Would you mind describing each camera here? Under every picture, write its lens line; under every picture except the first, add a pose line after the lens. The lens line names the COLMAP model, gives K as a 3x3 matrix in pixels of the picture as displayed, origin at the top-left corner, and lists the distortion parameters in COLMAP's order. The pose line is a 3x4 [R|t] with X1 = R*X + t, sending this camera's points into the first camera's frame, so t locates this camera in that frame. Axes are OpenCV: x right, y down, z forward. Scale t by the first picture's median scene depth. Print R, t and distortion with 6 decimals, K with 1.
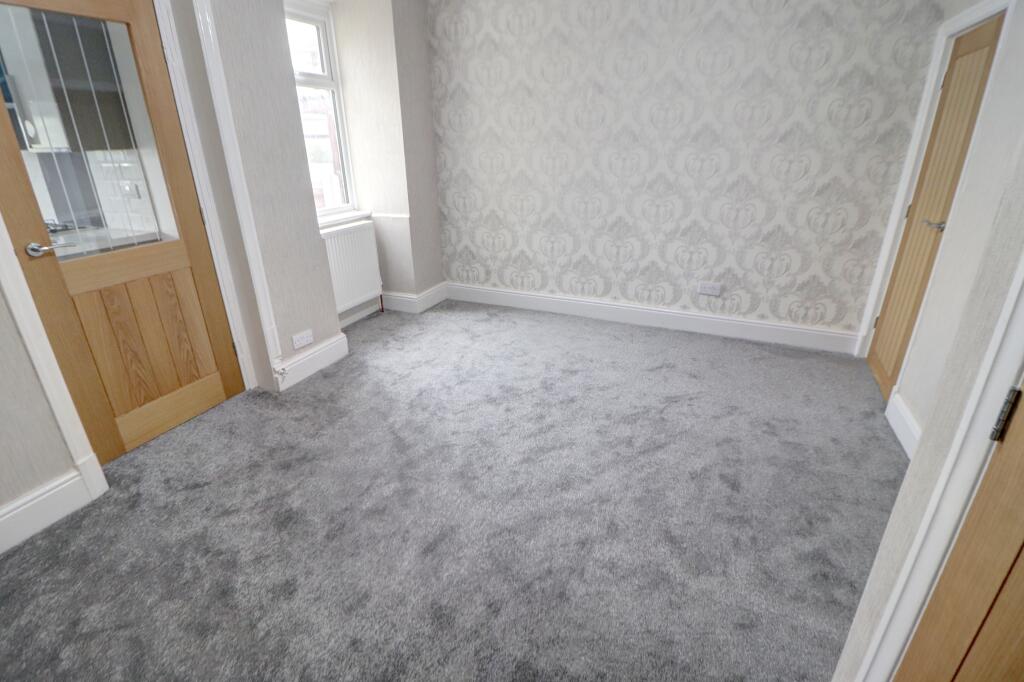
lens RADIAL K [[475.8, 0, 523.4], [0, 475.8, 326.5], [0, 0, 1]] dist [-0.002402, -0.014758]
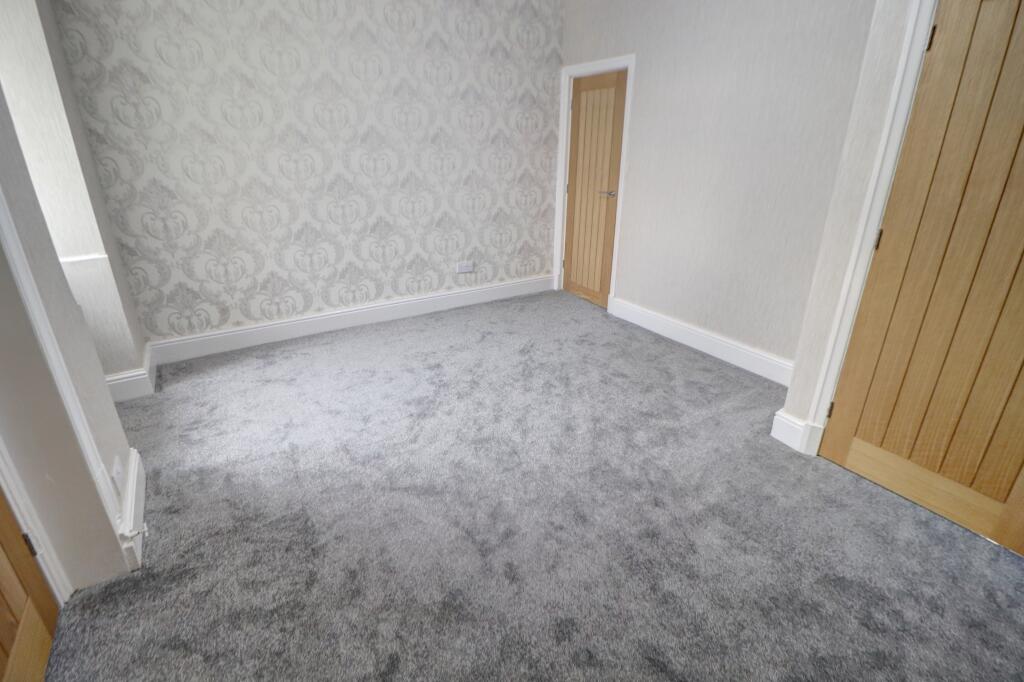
lens RADIAL K [[475.8, 0, 523.4], [0, 475.8, 326.5], [0, 0, 1]] dist [-0.002402, -0.014758]
pose [[0.545903, -0.292948, 0.784966, -0.513841], [0.293489, 0.944384, 0.148336, -0.074201], [-0.784764, 0.149402, 0.601519, 0.196794]]
